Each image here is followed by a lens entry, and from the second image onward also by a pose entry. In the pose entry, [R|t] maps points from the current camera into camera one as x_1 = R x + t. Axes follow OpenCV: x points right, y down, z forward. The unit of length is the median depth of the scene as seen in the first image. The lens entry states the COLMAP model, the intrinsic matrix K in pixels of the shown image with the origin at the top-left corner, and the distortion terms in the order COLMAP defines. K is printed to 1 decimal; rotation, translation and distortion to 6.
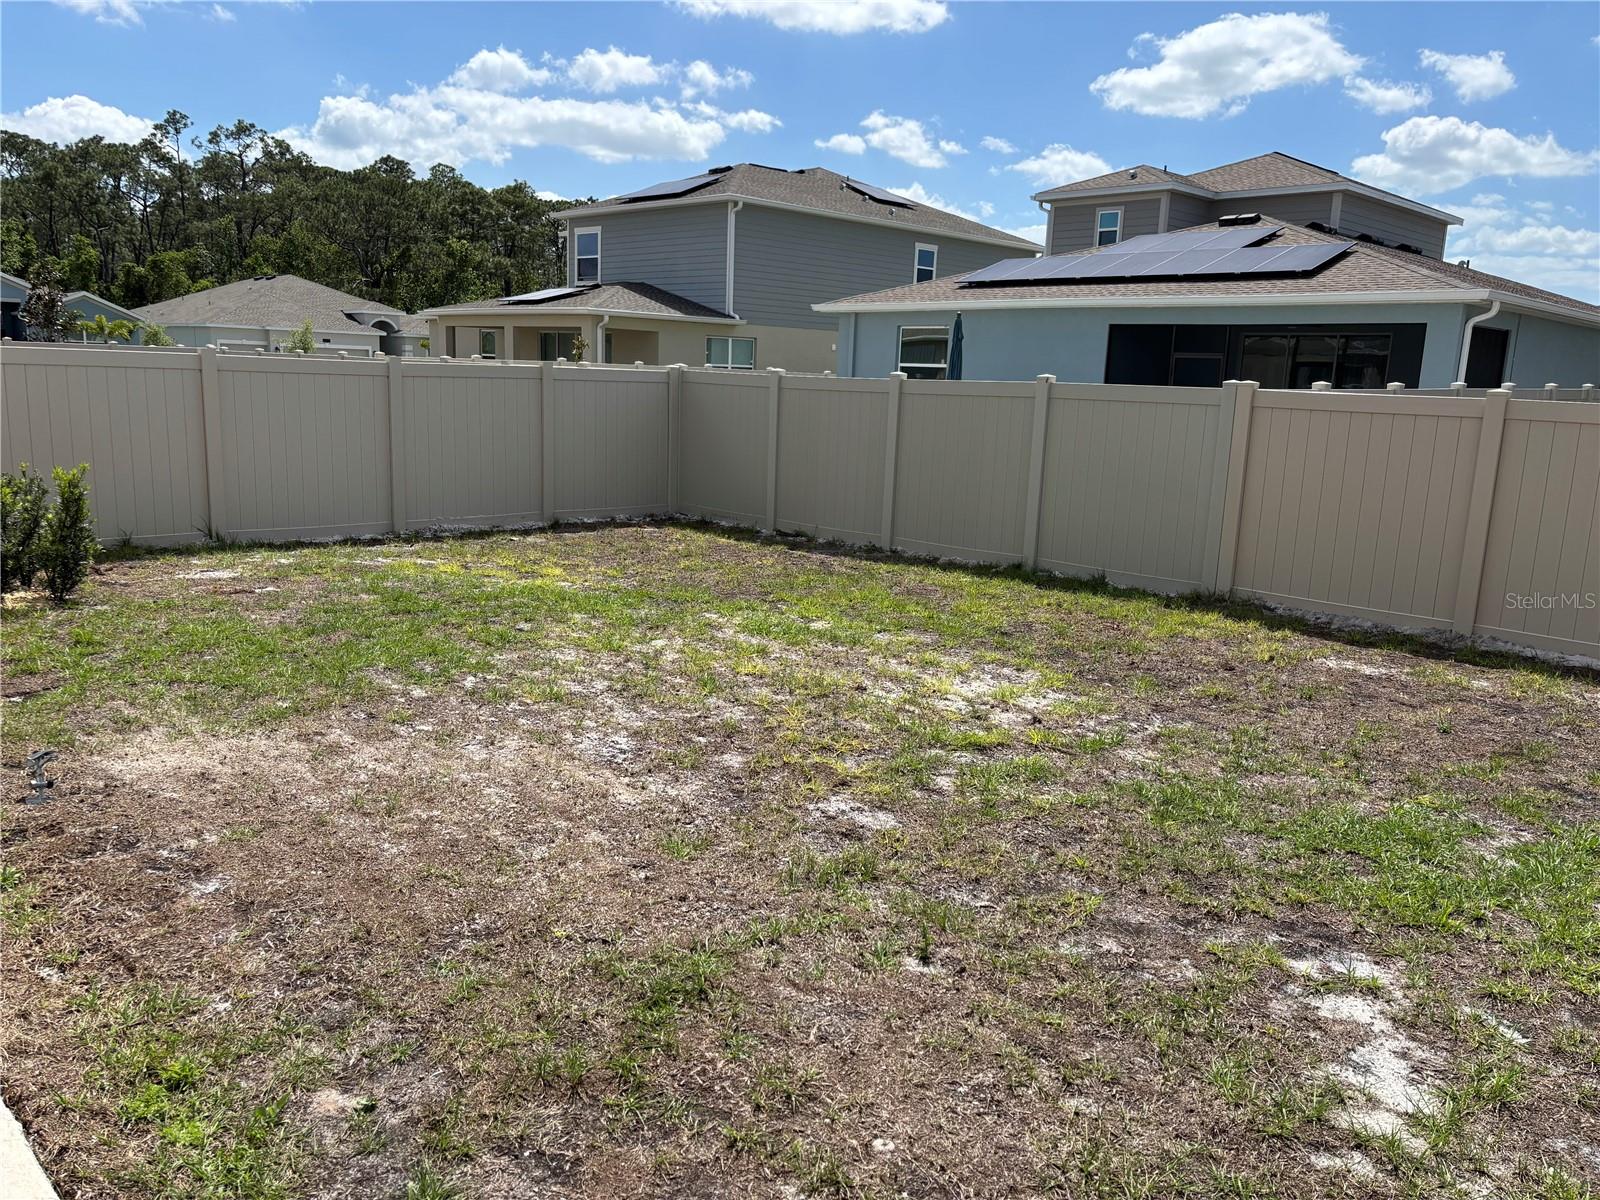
lens RADIAL K [[1203.2, 0, 797.7], [0, 1203.2, 601.7], [0, 0, 1]] dist [-0.000212, -0.001201]
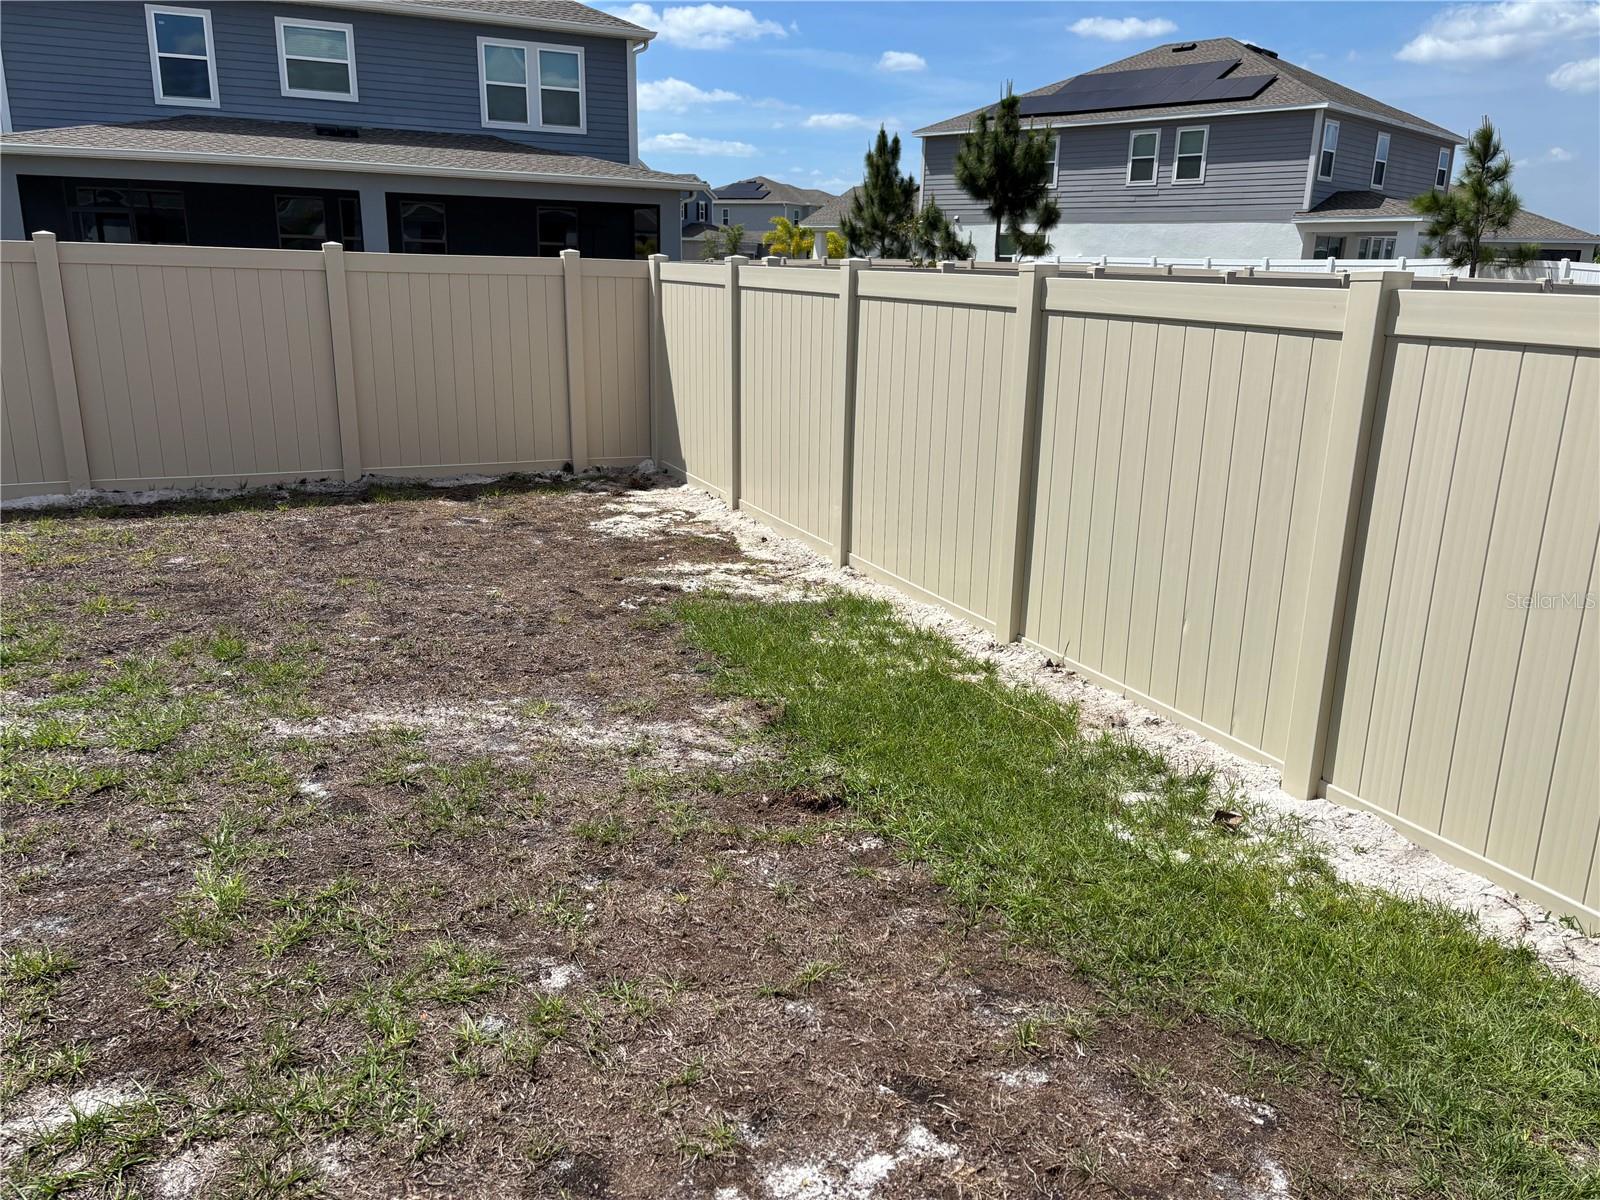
lens RADIAL K [[1203.2, 0, 797.2], [0, 1203.2, 599.4], [0, 0, 1]] dist [-0.000212, -0.001201]
pose [[0.244360, -0.295280, 0.923633, -0.644845], [0.182092, 0.949537, 0.255386, -0.123945], [-0.952434, 0.105780, 0.285797, 0.538752]]
